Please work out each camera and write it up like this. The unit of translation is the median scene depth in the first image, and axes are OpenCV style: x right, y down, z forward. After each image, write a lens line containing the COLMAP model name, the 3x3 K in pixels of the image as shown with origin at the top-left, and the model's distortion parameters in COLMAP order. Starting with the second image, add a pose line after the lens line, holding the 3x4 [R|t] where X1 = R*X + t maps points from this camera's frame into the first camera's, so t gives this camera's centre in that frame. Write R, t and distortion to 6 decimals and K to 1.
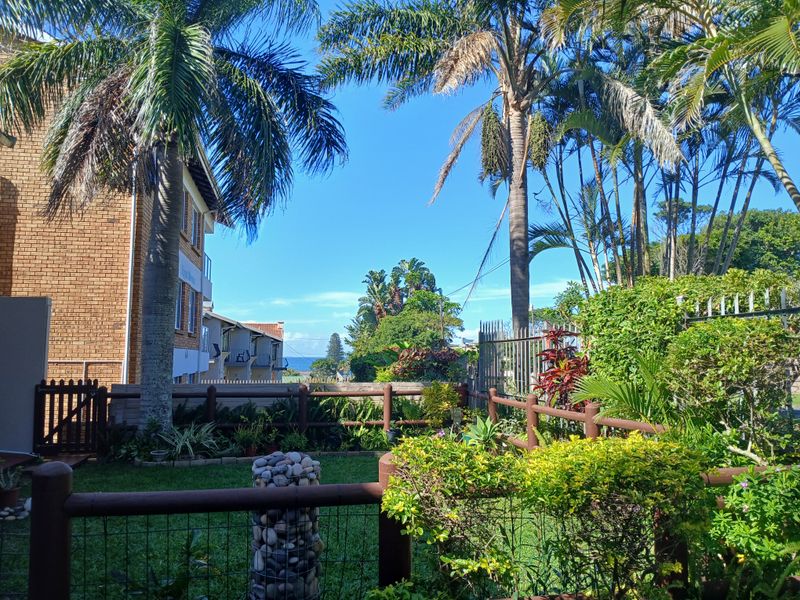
lens RADIAL K [[600.6, 0, 399.7], [0, 600.6, 300.0], [0, 0, 1]] dist [-0.007517, -0.000814]
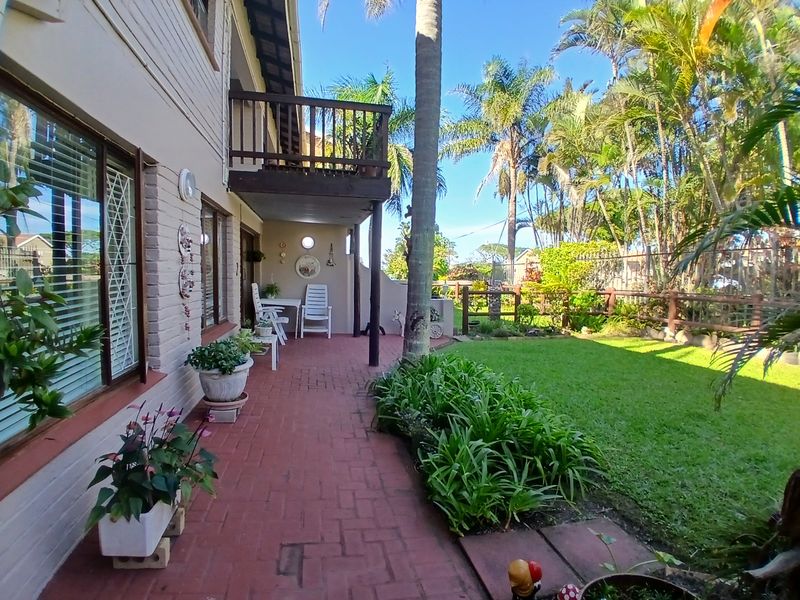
lens RADIAL K [[409.3, 0, 399.6], [0, 409.3, 298.0], [0, 0, 1]] dist [-0.063970, -0.004527]
pose [[0.999556, 0.013692, 0.026476, -0.297092], [-0.017615, 0.987896, 0.154114, -0.046679], [-0.024045, -0.154512, 0.987698, -0.668849]]
